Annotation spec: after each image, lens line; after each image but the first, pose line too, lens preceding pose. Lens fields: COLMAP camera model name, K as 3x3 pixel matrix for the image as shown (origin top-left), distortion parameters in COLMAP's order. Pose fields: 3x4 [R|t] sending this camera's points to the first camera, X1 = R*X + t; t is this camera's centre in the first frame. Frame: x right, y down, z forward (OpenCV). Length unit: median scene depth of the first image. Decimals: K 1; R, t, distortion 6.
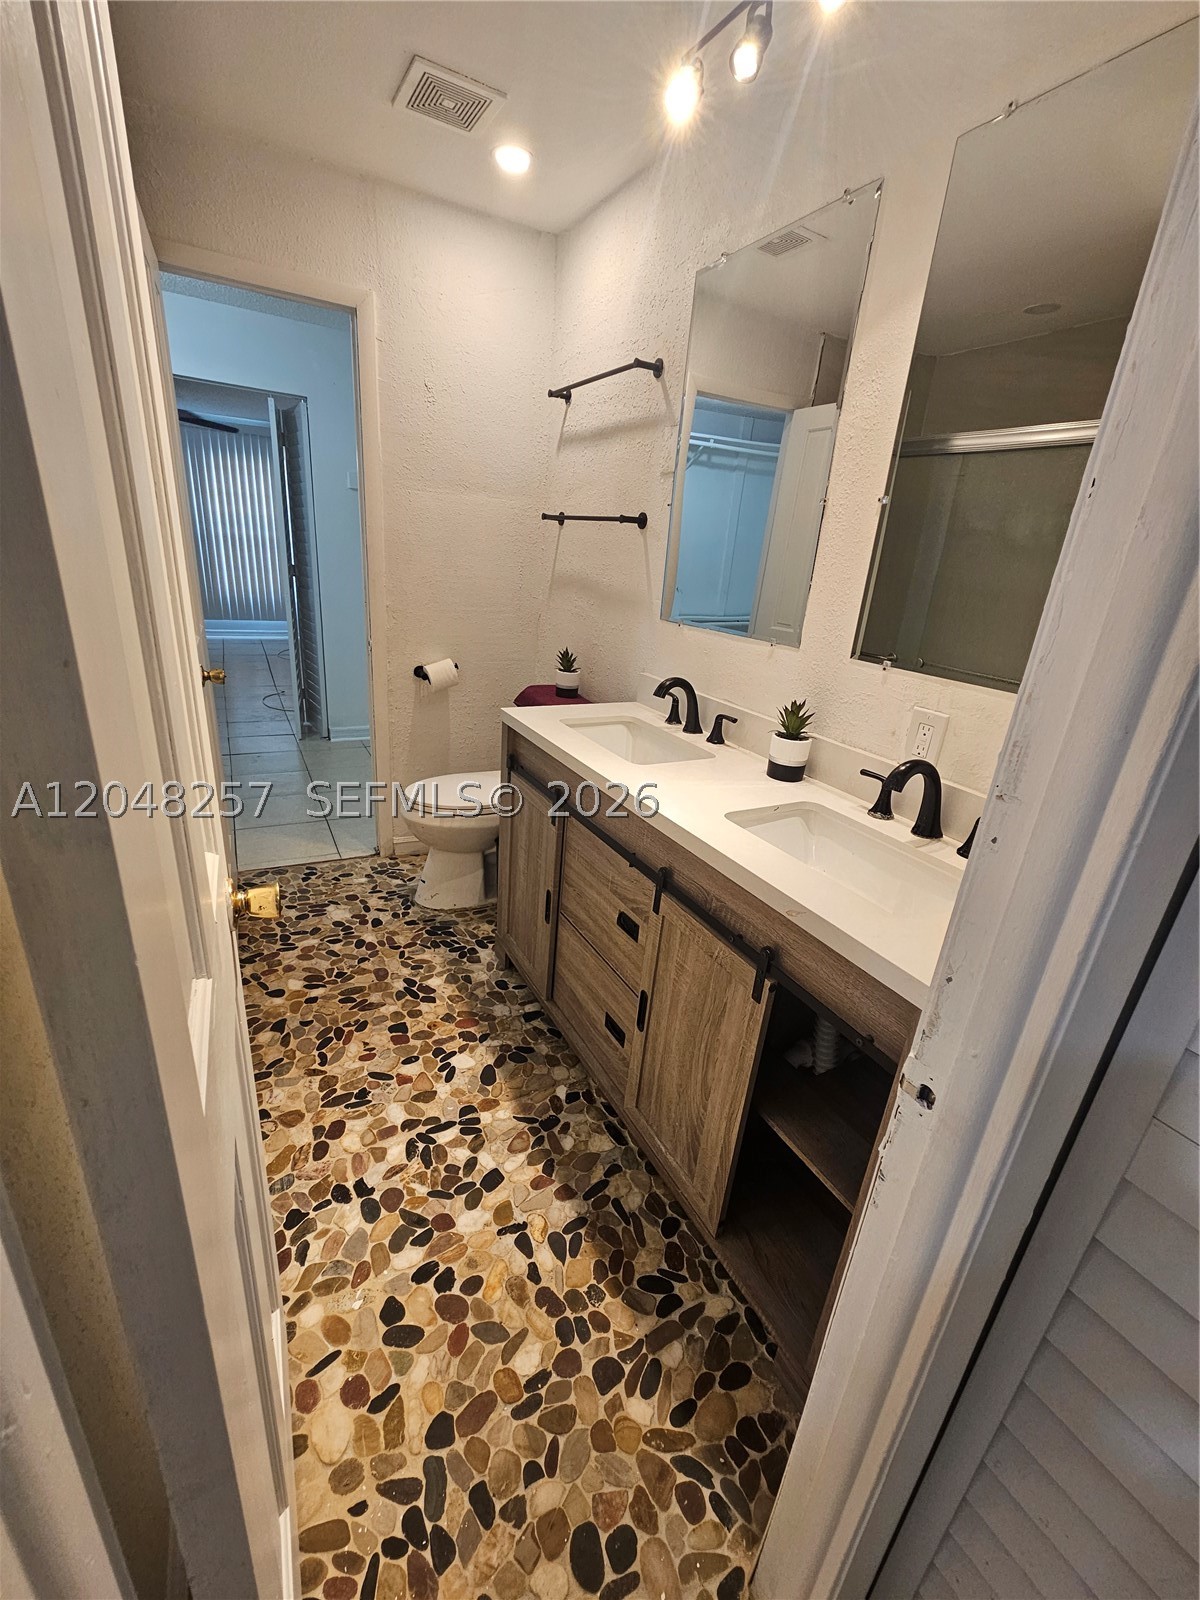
lens RADIAL K [[656.0, 0, 596.3], [0, 656.0, 799.2], [0, 0, 1]] dist [0.005246, -0.001919]
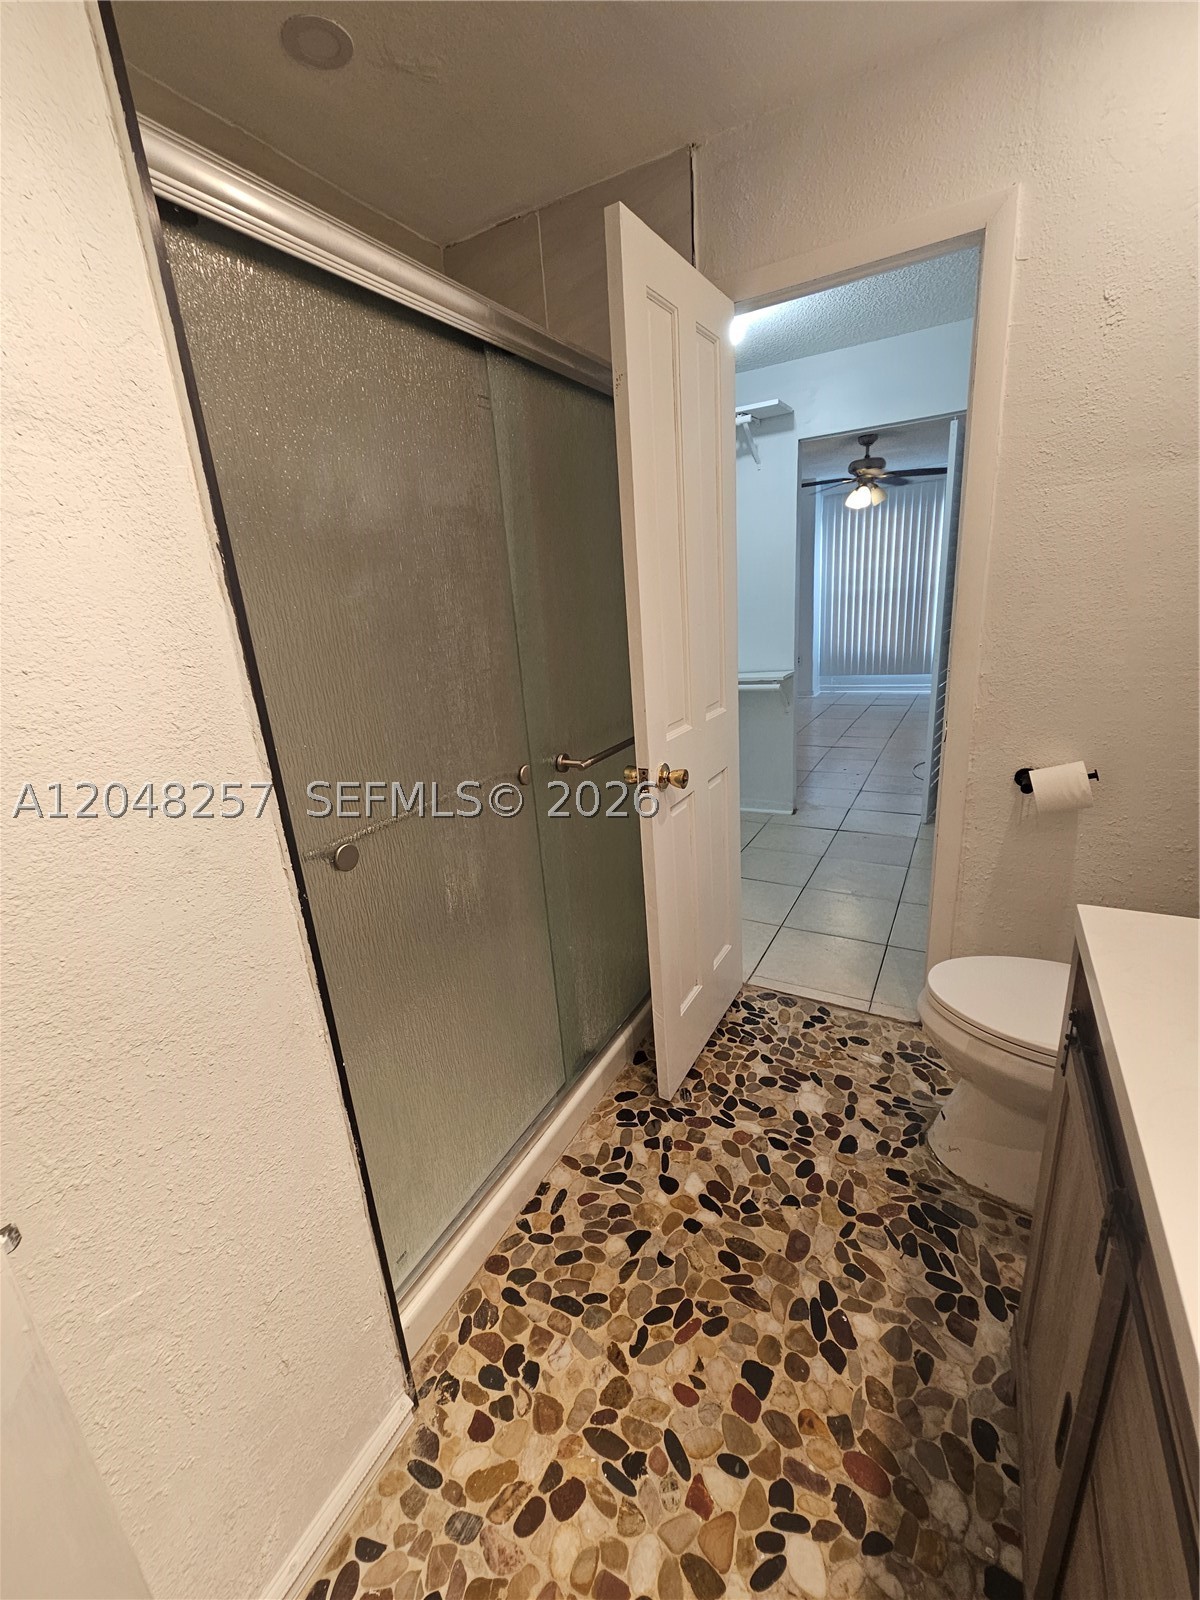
lens RADIAL K [[656.0, 0, 606.2], [0, 656.0, 797.3], [0, 0, 1]] dist [0.005246, -0.001919]
pose [[0.526339, 0.135134, -0.839468, 0.059340], [-0.192173, 0.980649, 0.037370, -0.160622], [0.828274, 0.141653, 0.542123, 0.443642]]
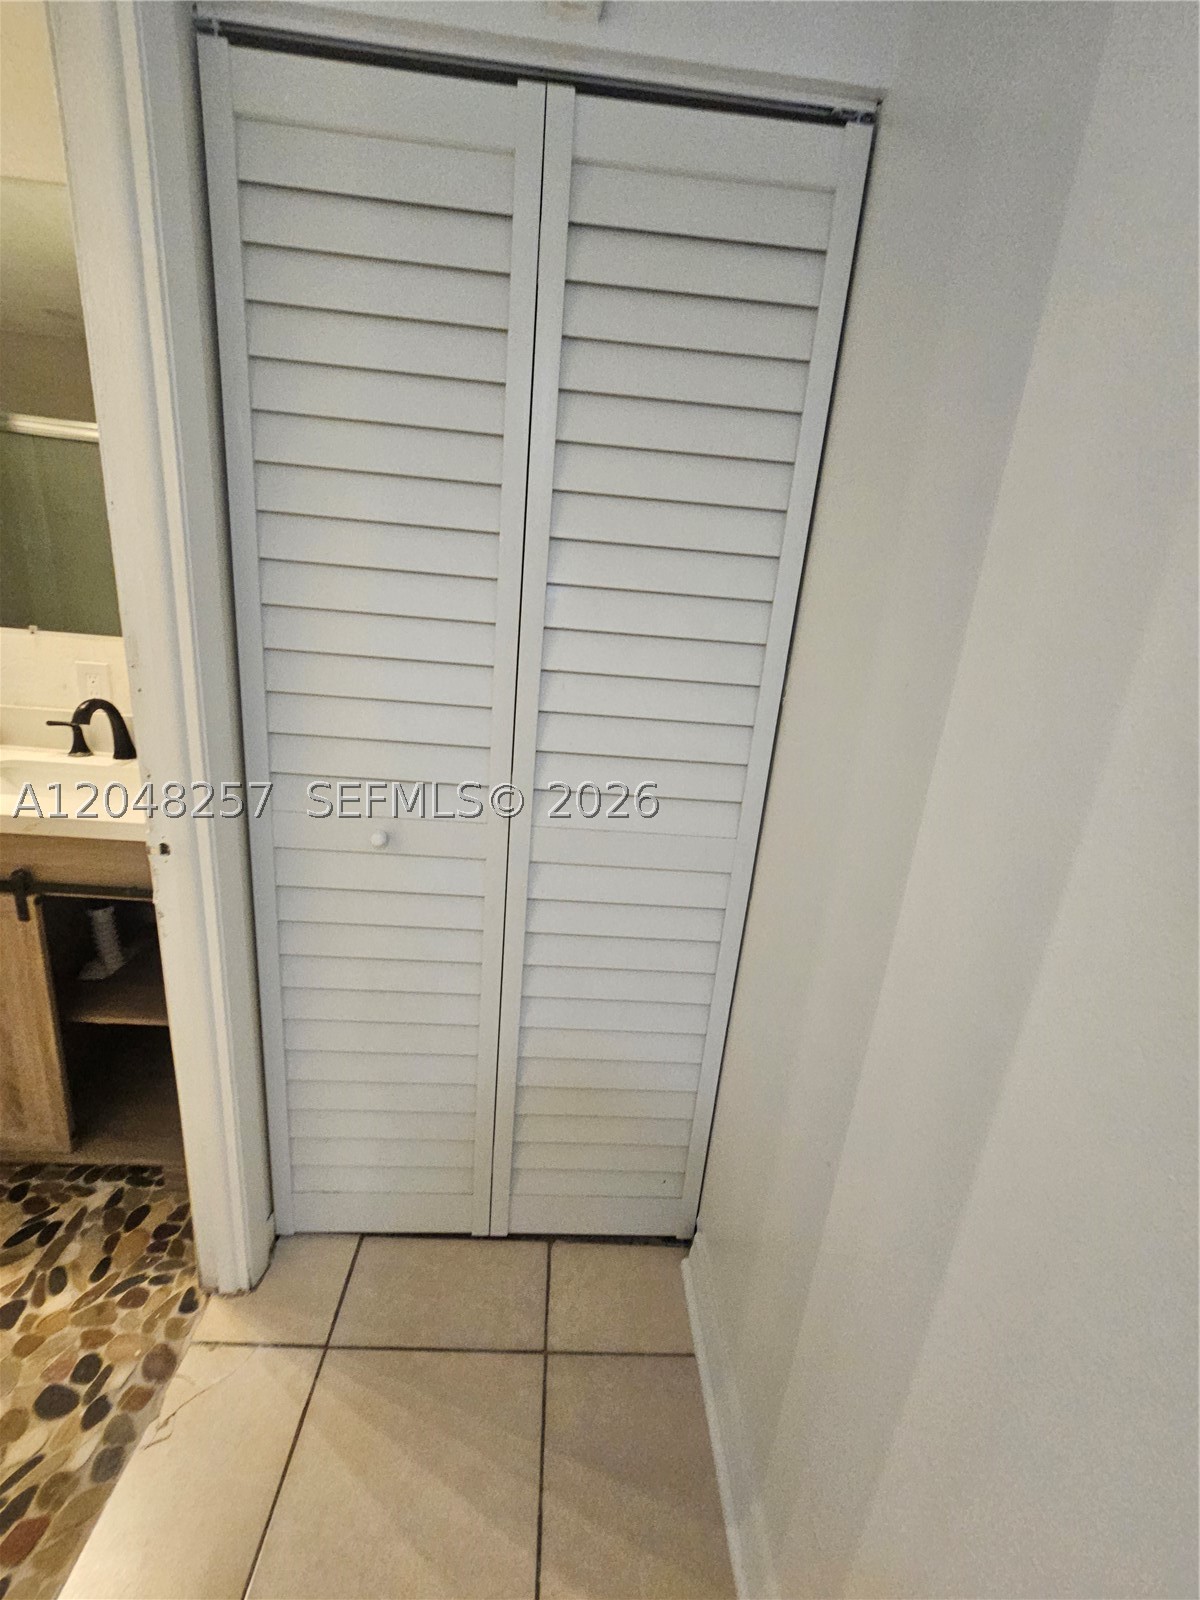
lens RADIAL K [[656.0, 0, 604.1], [0, 656.0, 797.9], [0, 0, 1]] dist [0.005246, -0.001919]
pose [[0.435374, -0.285309, 0.853843, -0.124904], [0.273623, 0.945519, 0.176422, 0.092630], [-0.857660, 0.156822, 0.489721, -0.247576]]
